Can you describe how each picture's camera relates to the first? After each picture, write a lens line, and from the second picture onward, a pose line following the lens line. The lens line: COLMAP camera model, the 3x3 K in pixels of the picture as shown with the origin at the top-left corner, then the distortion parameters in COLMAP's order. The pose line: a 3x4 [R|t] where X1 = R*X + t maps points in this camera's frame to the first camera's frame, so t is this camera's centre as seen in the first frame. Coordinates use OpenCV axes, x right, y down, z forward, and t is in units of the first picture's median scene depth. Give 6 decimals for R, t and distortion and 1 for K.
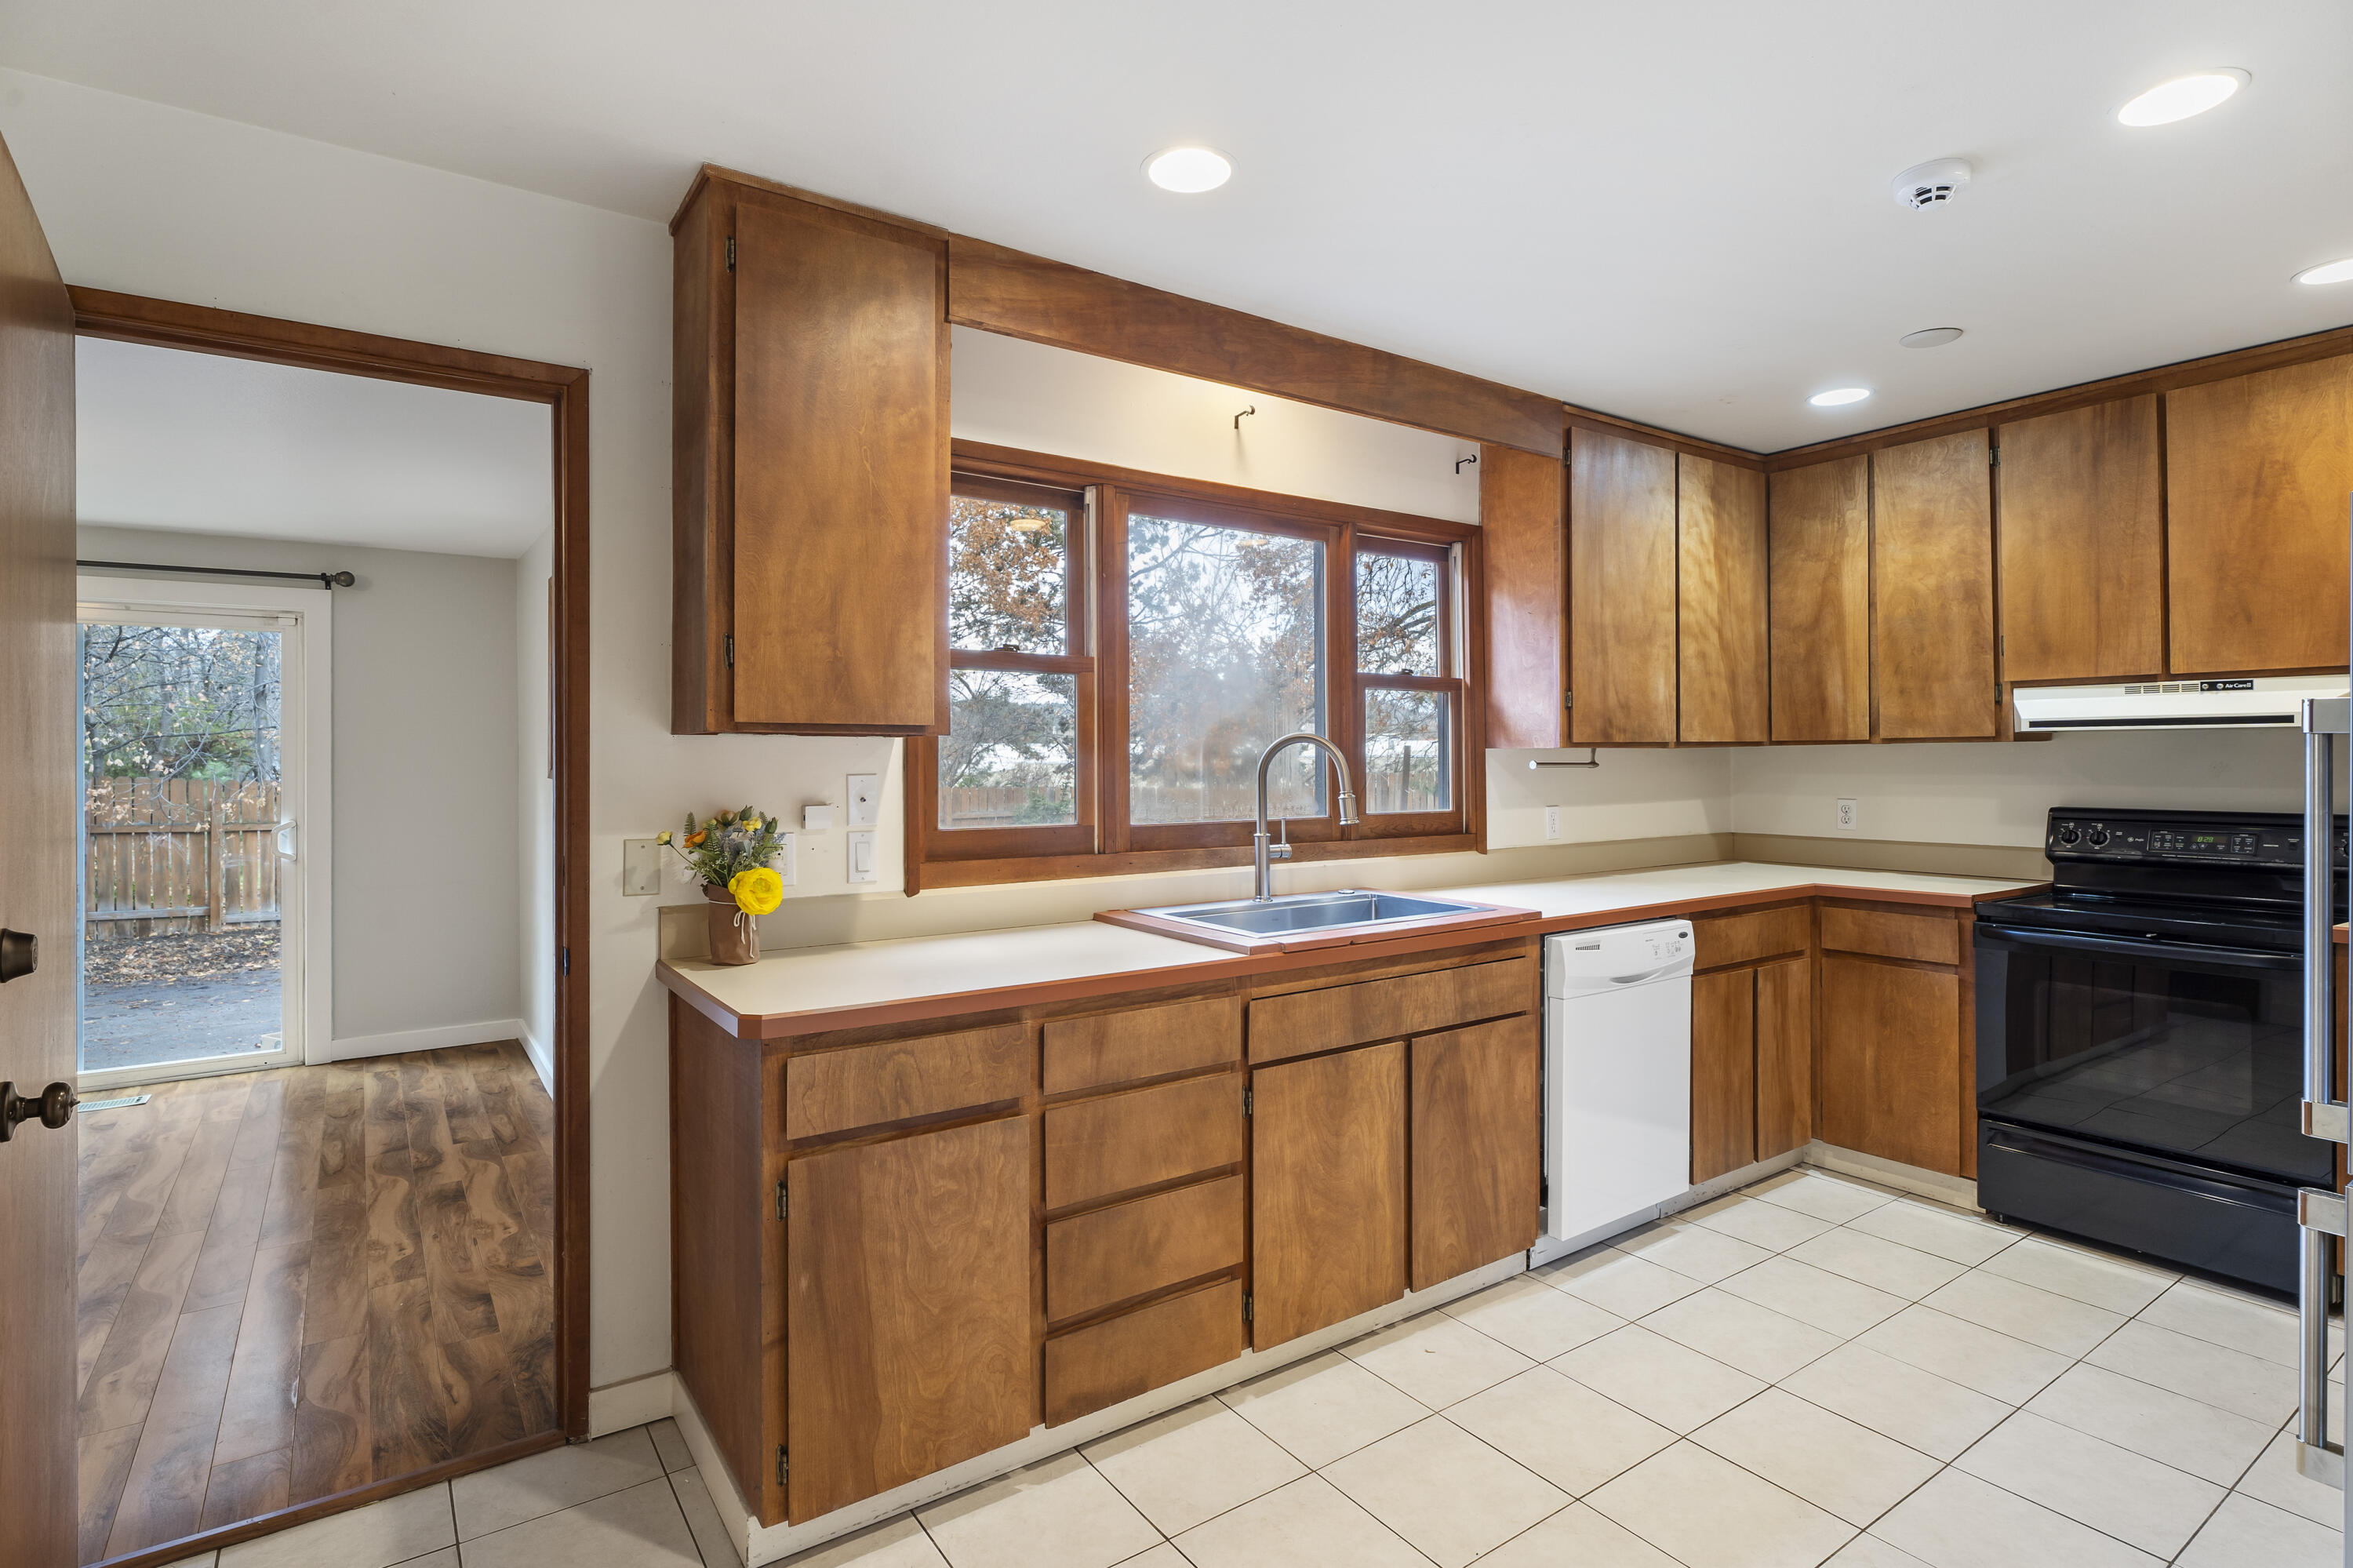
lens RADIAL K [[1201.0, 0, 1237.9], [0, 1201.0, 754.7], [0, 0, 1]] dist [-0.005778, -0.000988]
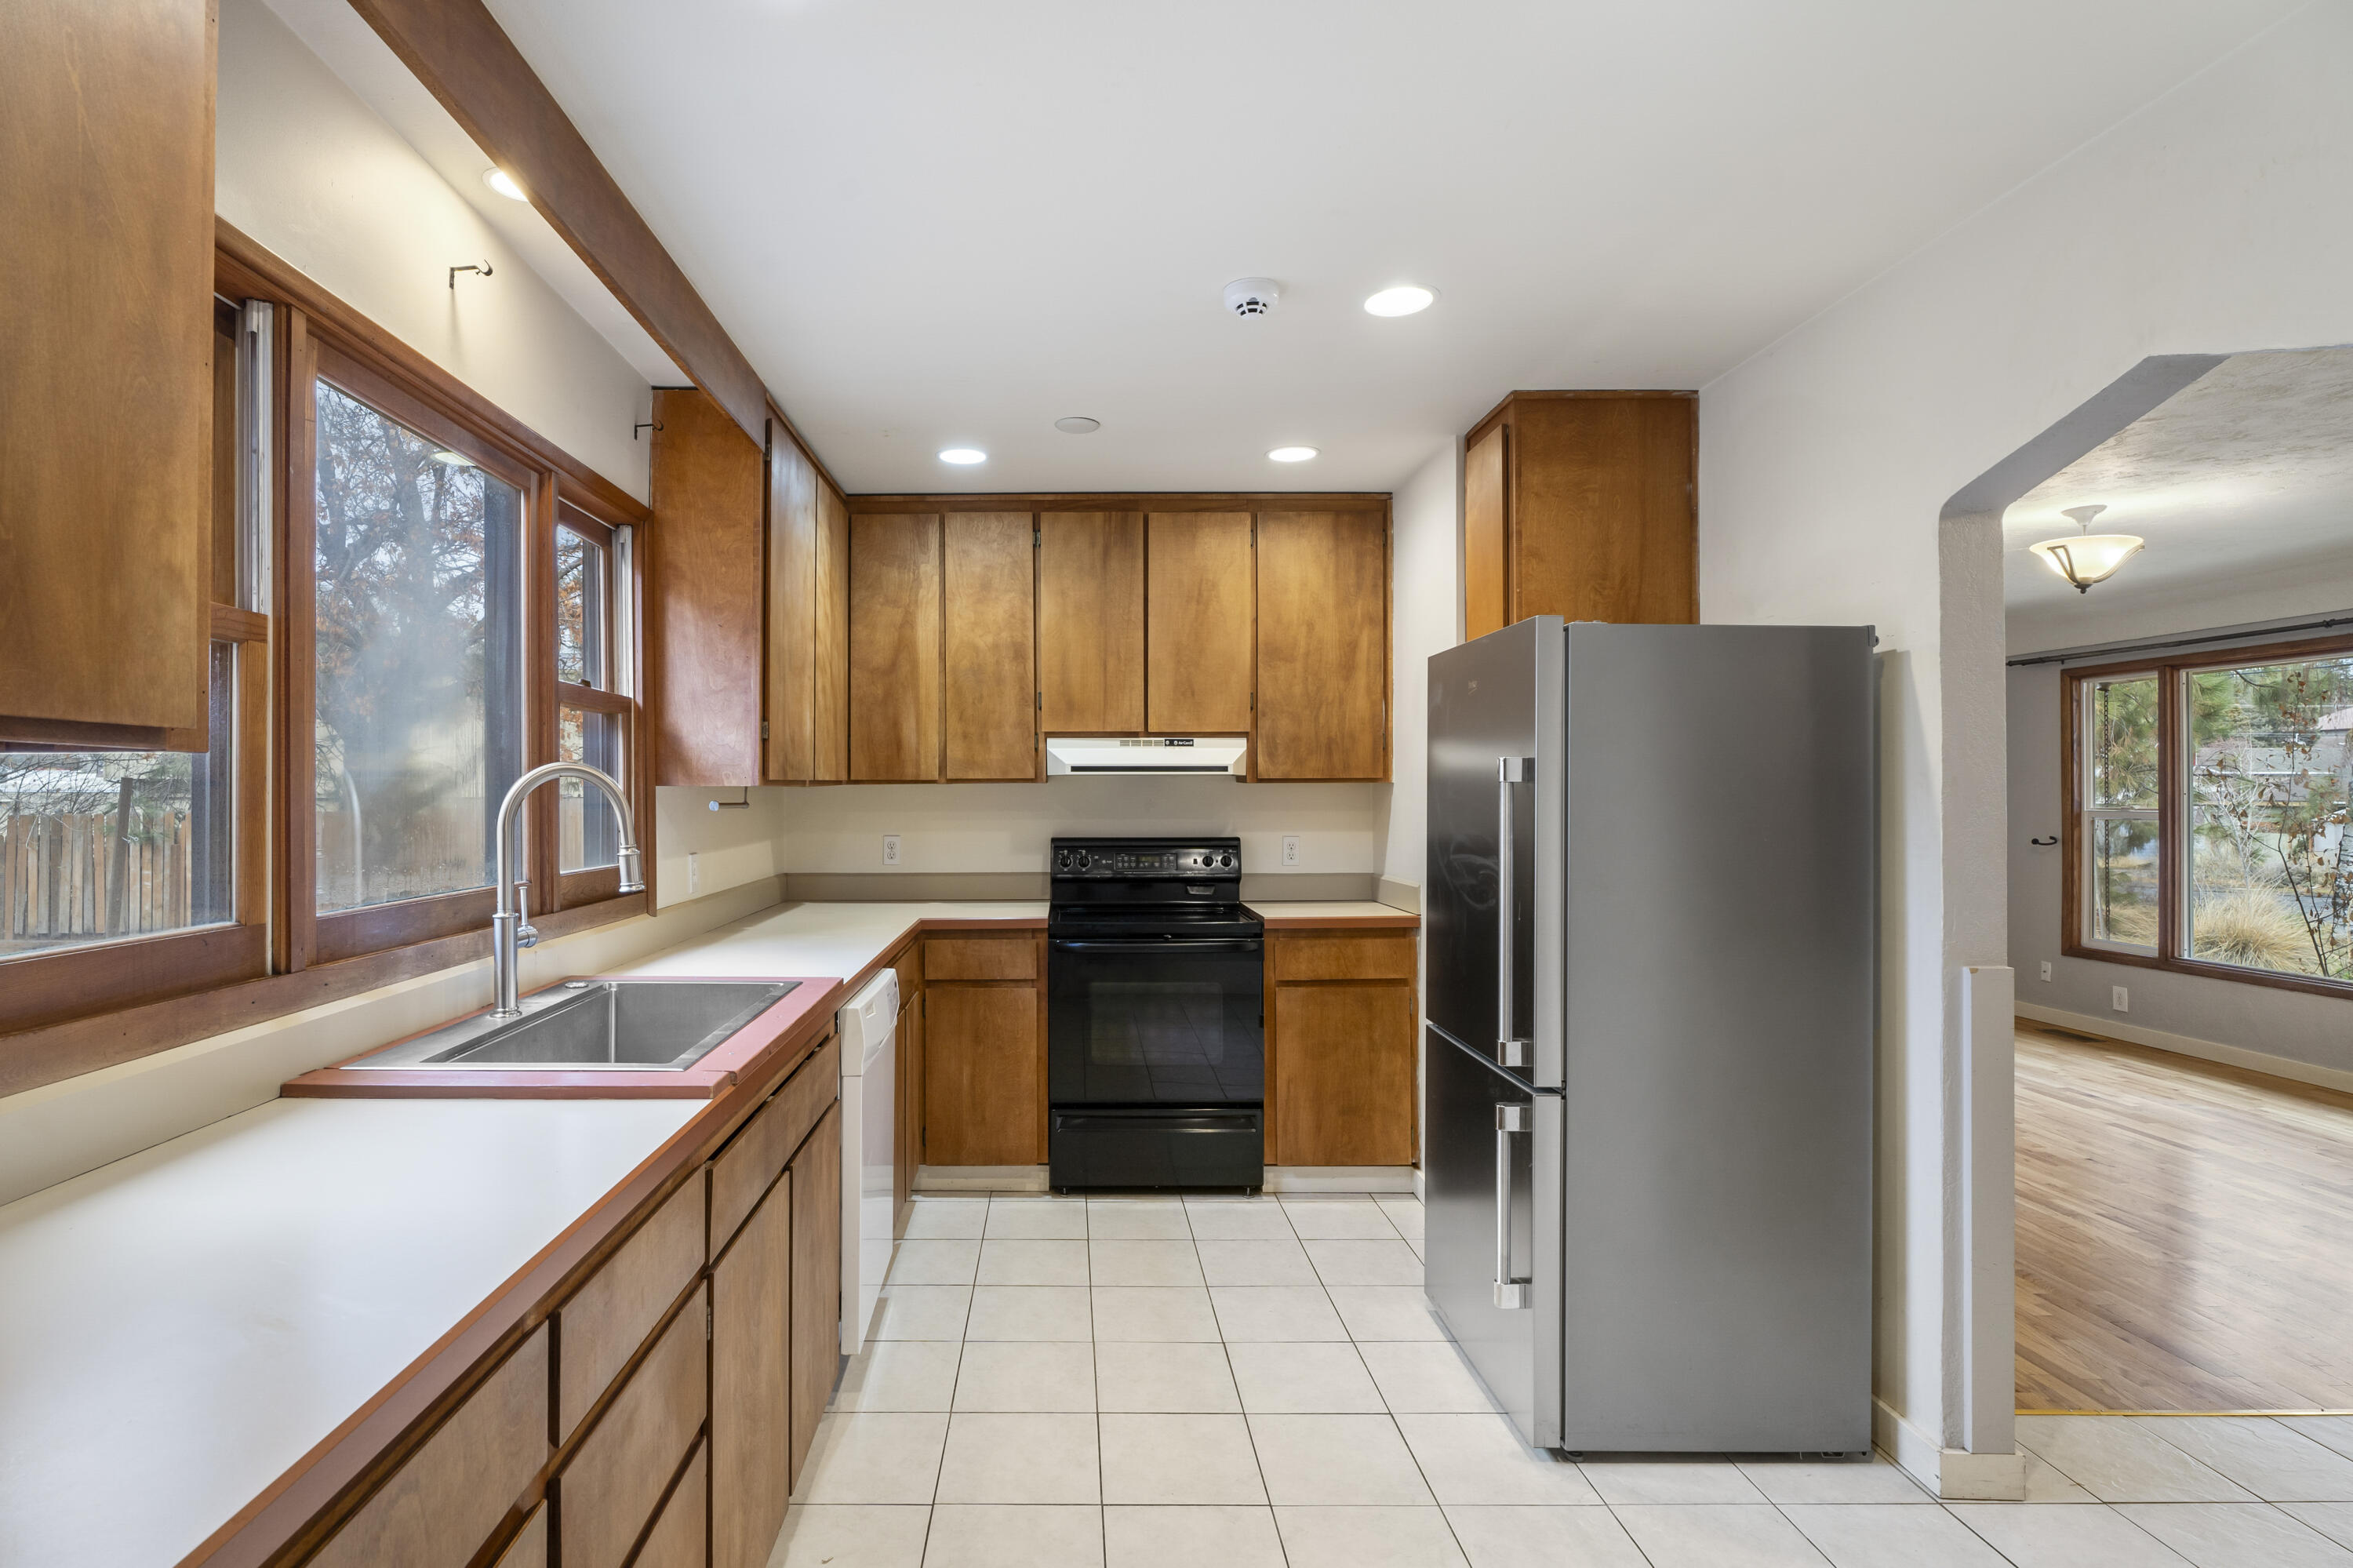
lens RADIAL K [[1166.2, 0, 1060.6], [0, 1166.2, 786.1], [0, 0, 1]] dist [-0.003619, -0.000361]
pose [[0.579646, 0.006521, 0.814842, -0.280423], [-0.003052, 0.999978, -0.005832, -0.001375], [-0.814863, 0.000894, 0.579653, 0.327137]]
